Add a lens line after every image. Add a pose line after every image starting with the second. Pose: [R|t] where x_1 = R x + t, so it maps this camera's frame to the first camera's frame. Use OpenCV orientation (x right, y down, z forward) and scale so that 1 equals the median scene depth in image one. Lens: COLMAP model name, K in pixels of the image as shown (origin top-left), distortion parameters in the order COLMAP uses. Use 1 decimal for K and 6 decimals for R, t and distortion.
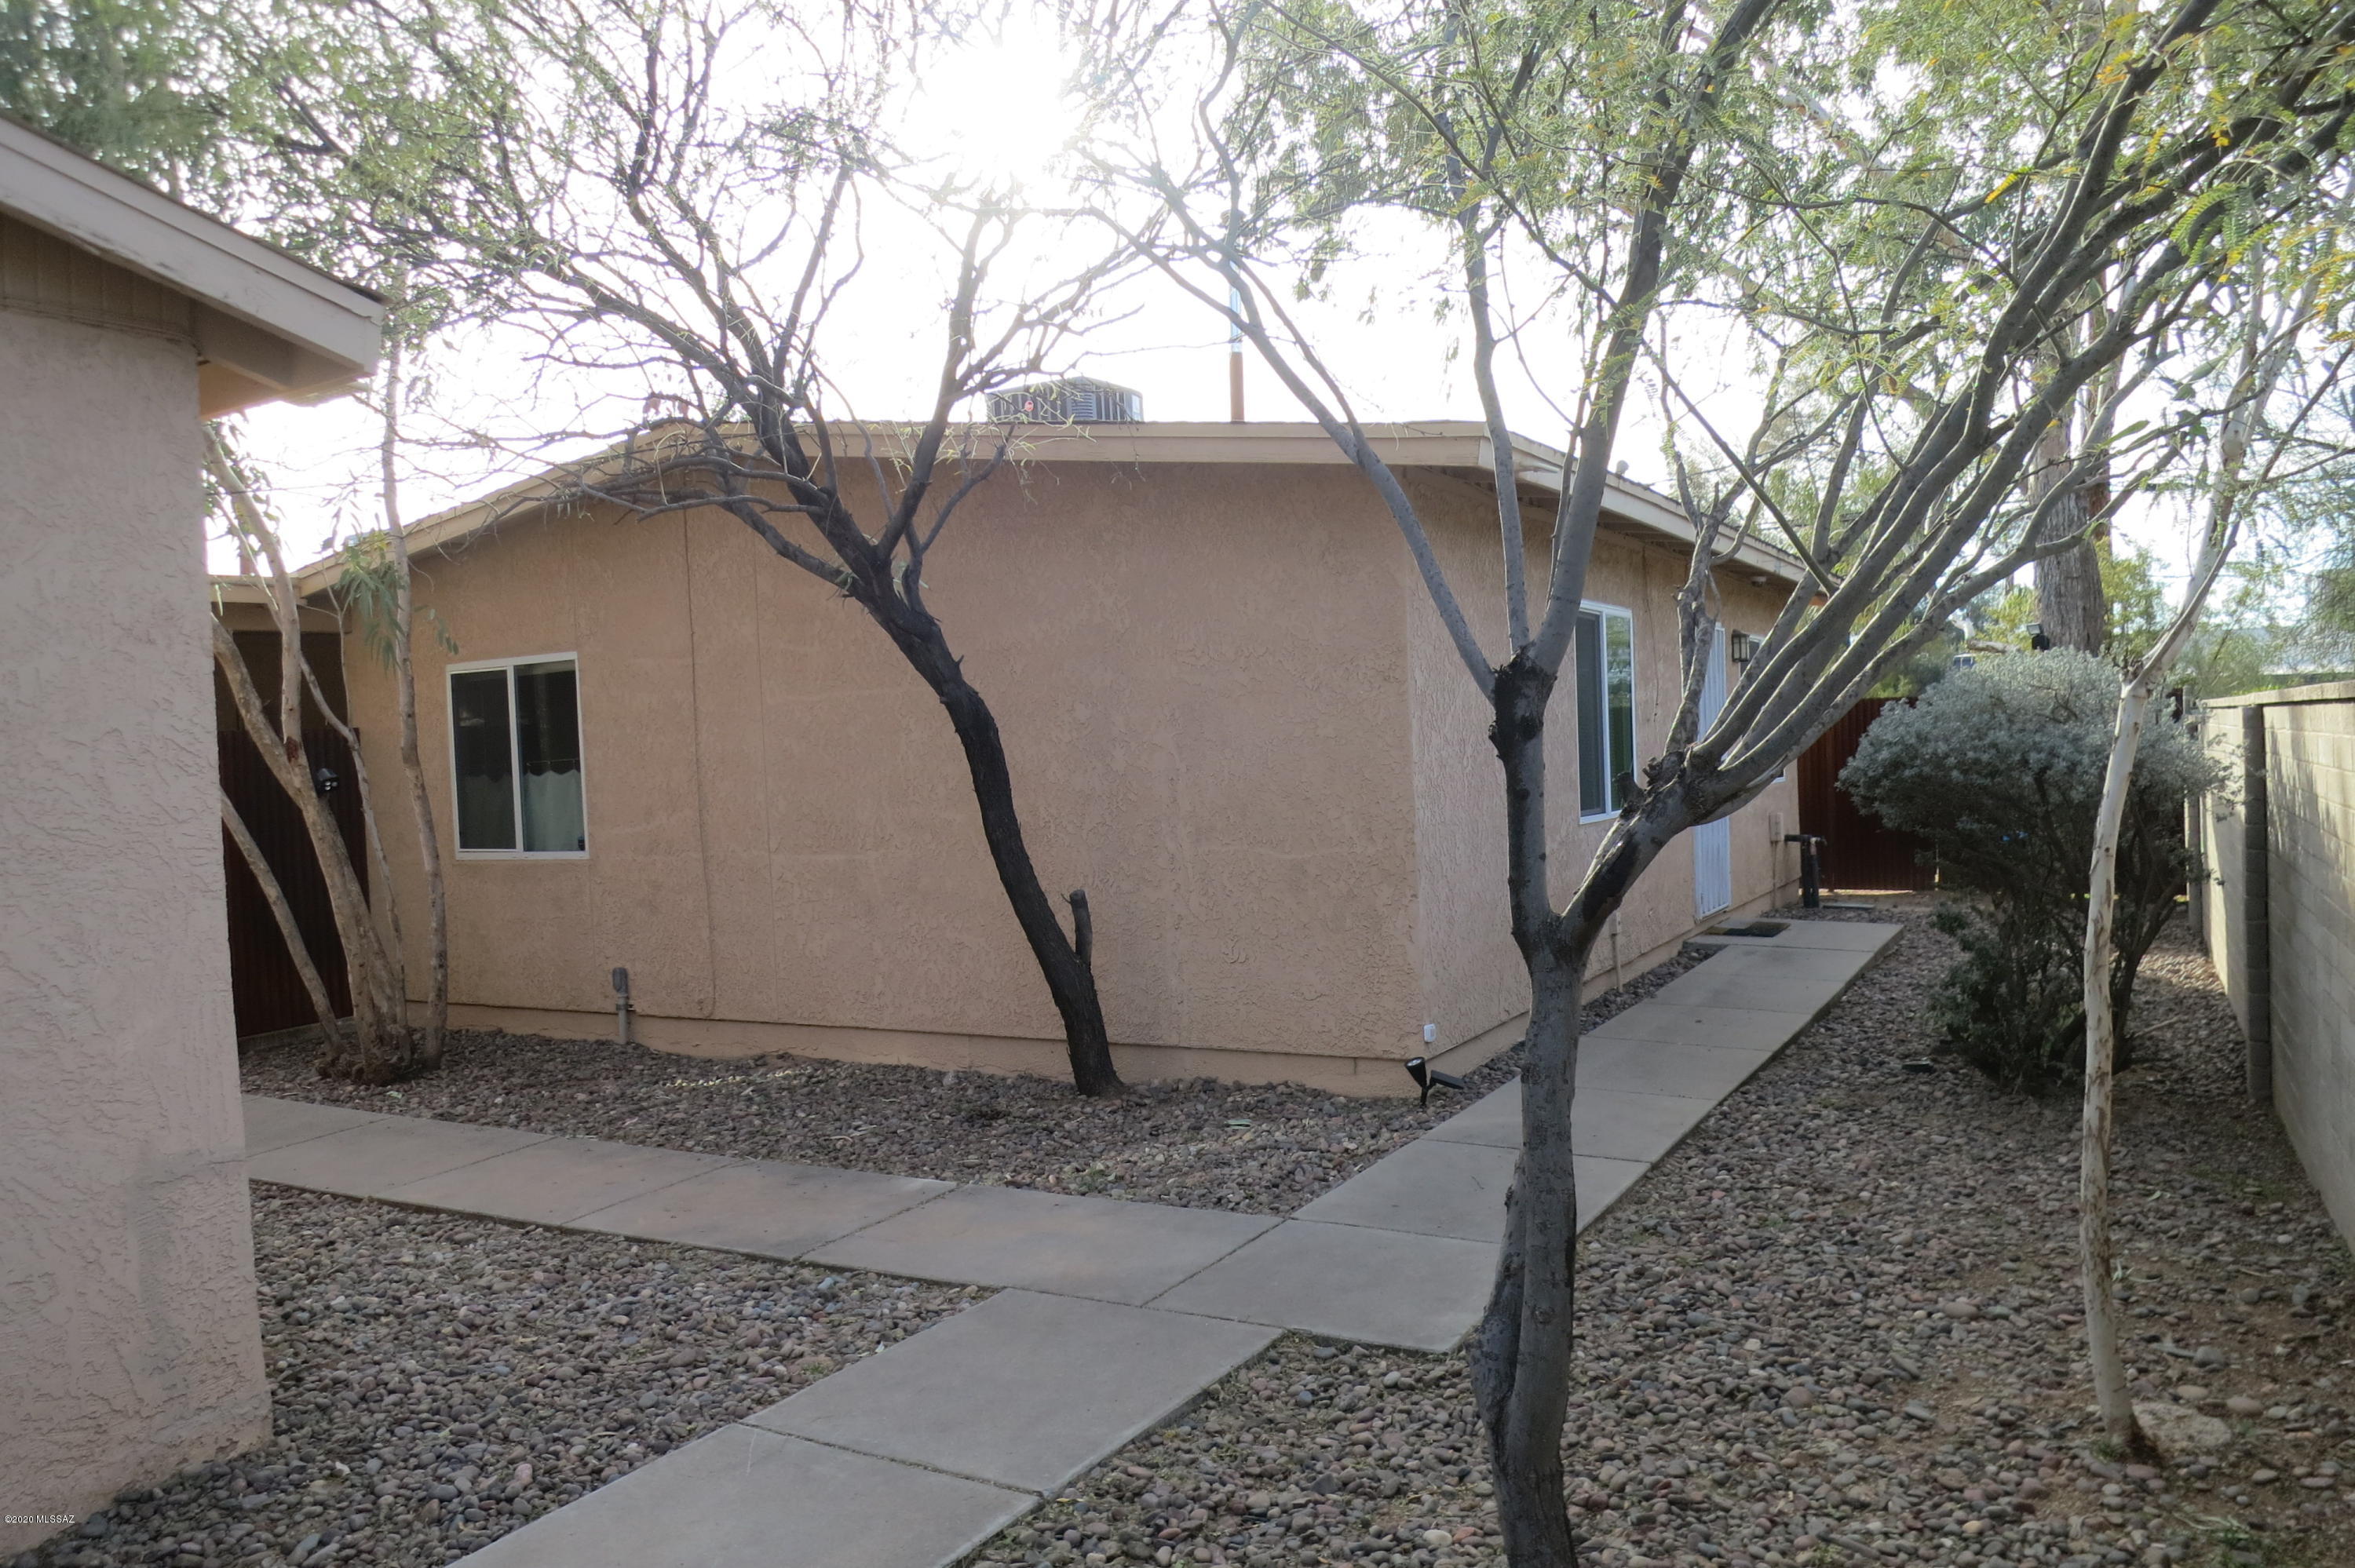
lens RADIAL K [[1694.8, 0, 1185.2], [0, 1694.8, 781.4], [0, 0, 1]] dist [-0.006426, -0.005724]
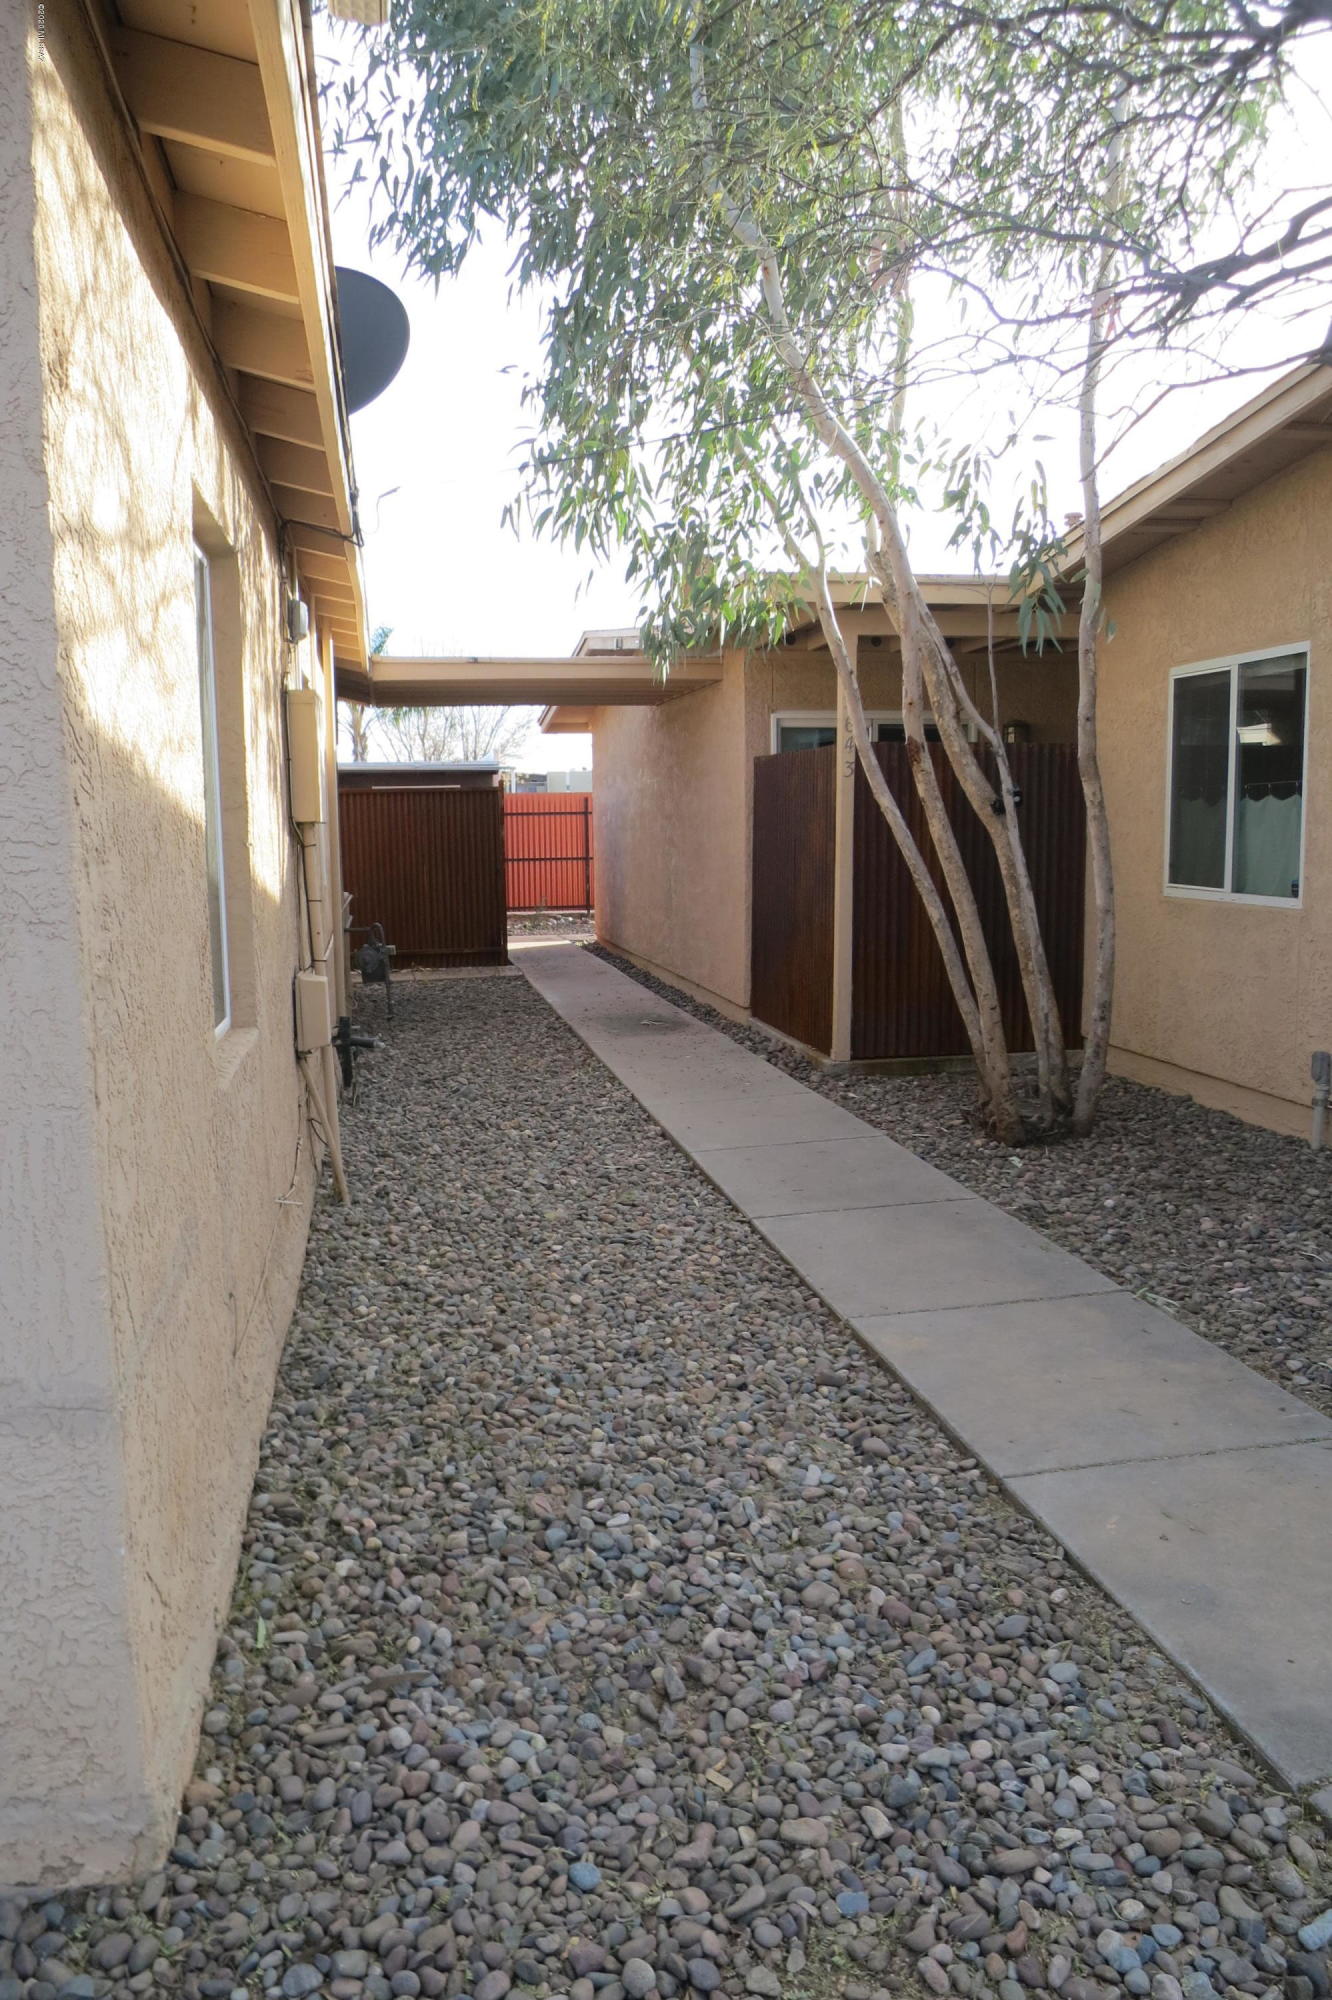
lens RADIAL K [[1439.5, 0, 665.8], [0, 1439.5, 994.7], [0, 0, 1]] dist [-0.006426, -0.005724]
pose [[0.652827, 0.130067, -0.746257, -0.039354], [-0.039423, 0.989647, 0.138001, 0.004617], [0.756481, -0.060671, 0.651196, 0.335077]]
